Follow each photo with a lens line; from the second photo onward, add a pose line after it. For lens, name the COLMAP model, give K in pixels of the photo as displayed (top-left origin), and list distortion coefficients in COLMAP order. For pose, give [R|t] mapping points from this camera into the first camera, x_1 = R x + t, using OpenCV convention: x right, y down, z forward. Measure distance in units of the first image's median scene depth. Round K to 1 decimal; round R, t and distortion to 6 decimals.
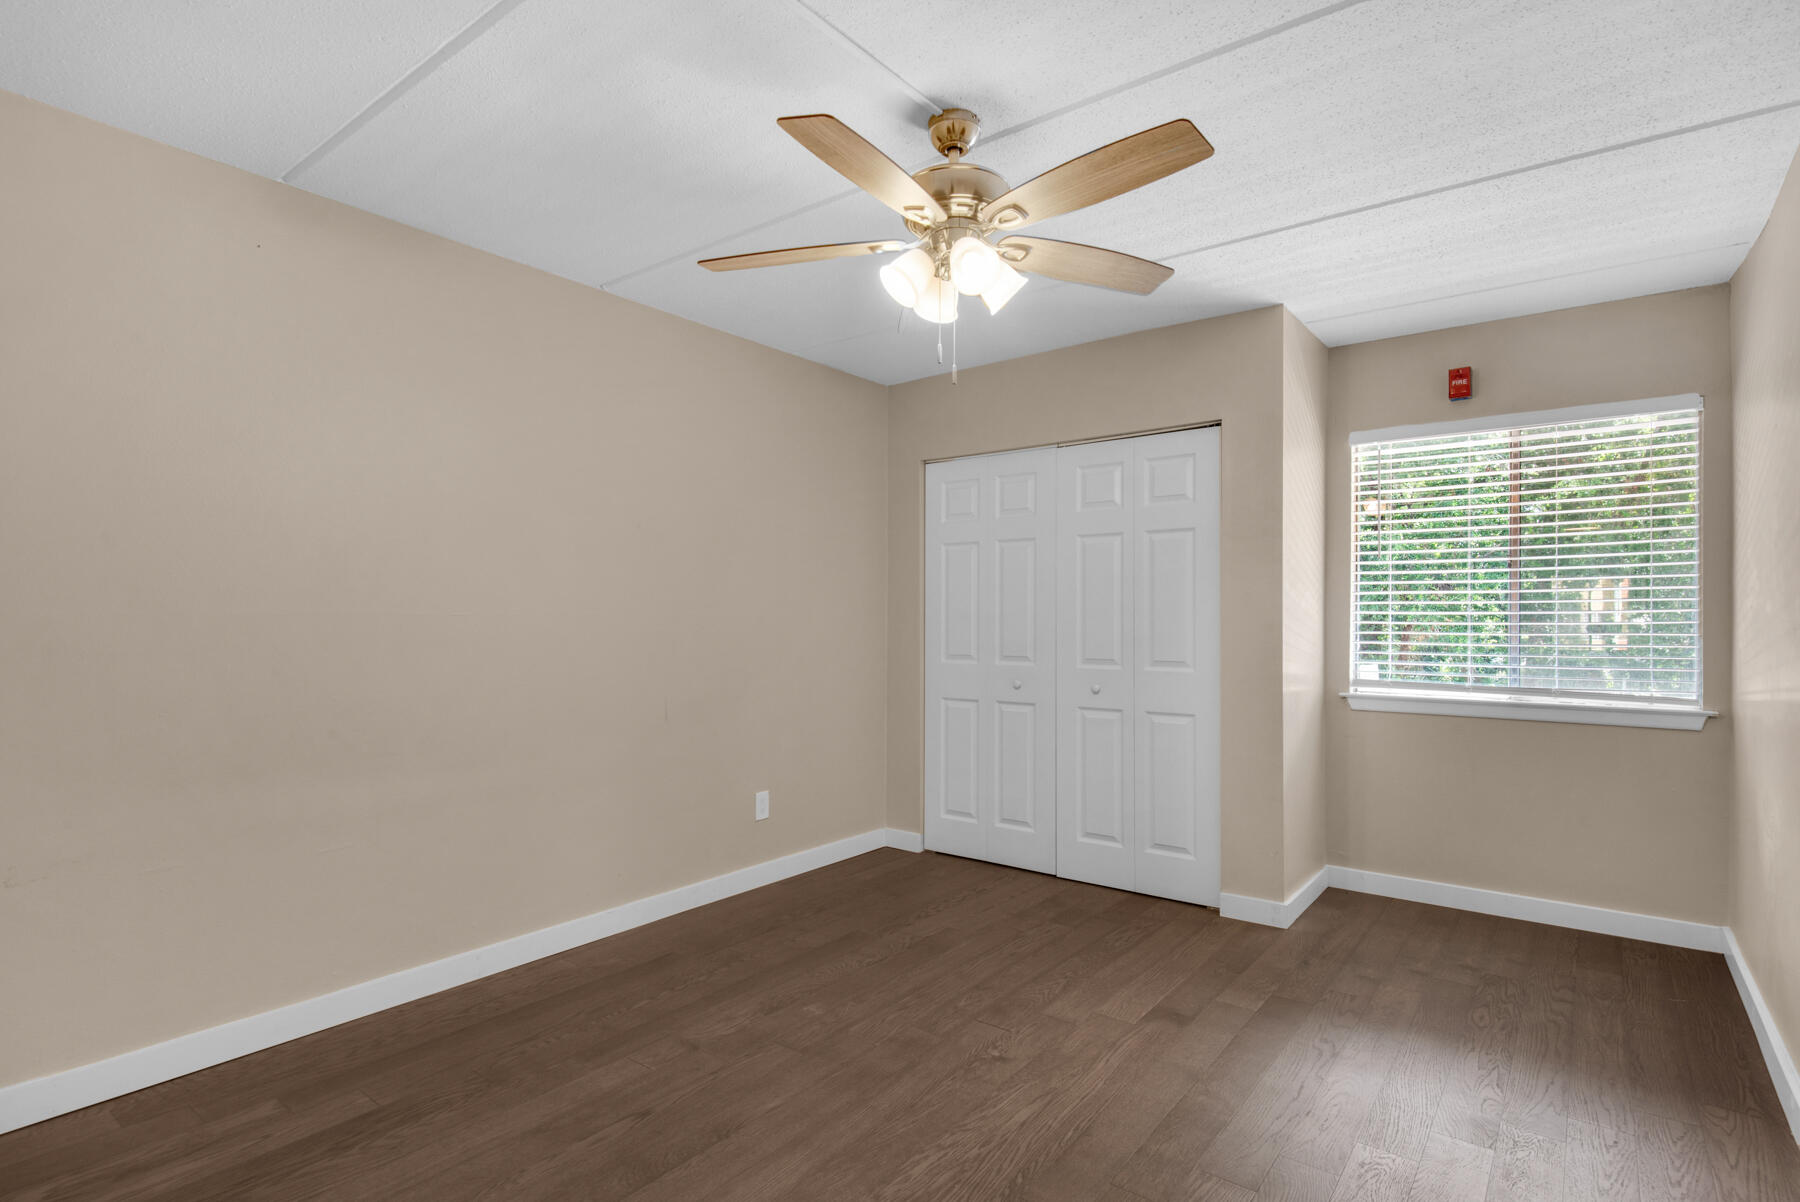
lens RADIAL K [[873.4, 0, 908.8], [0, 873.4, 612.2], [0, 0, 1]] dist [0.022466, -0.020143]
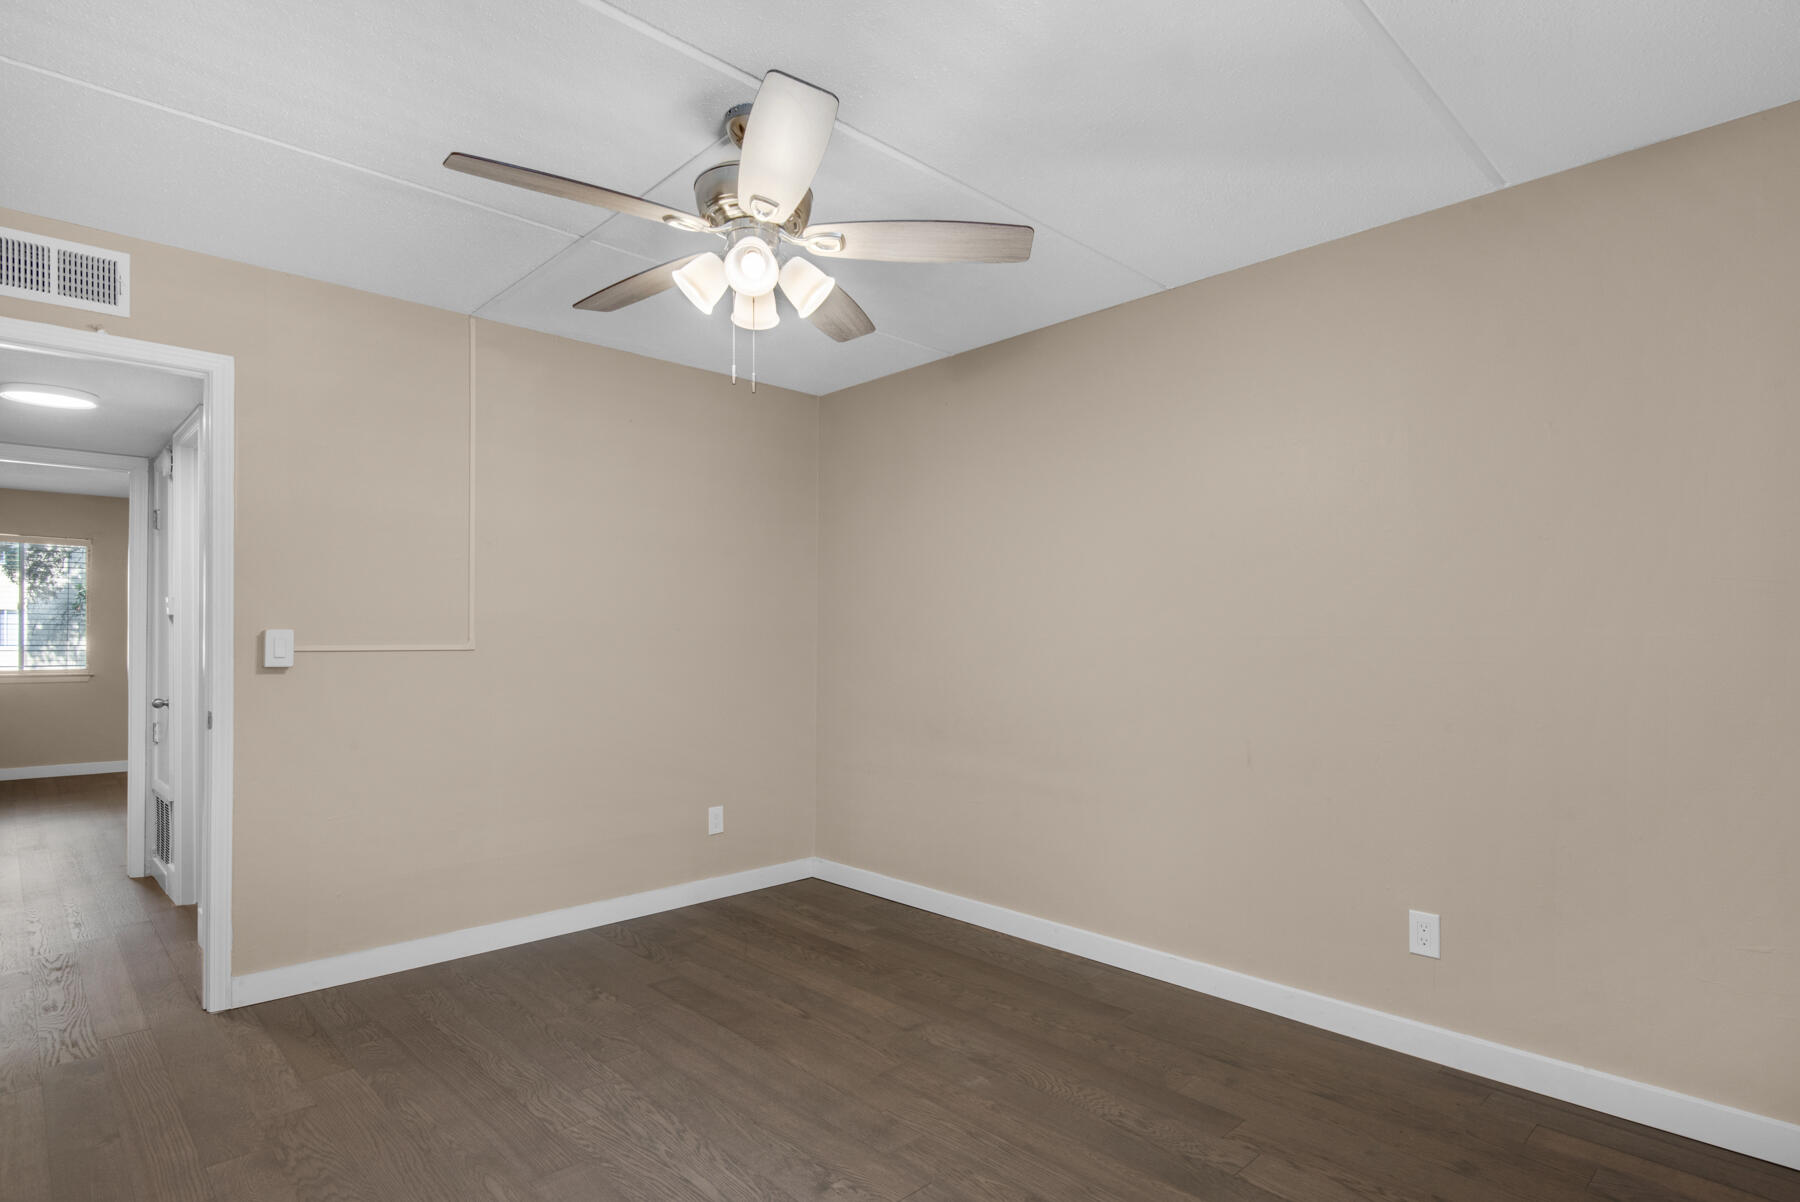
lens RADIAL K [[947.8, 0, 901.8], [0, 947.8, 630.1], [0, 0, 1]] dist [0.001257, -0.000179]
pose [[-0.142771, -0.005840, -0.989738, 0.787743], [-0.000951, 0.999983, -0.005763, 0.004608], [0.989755, 0.000118, -0.142775, 0.986197]]
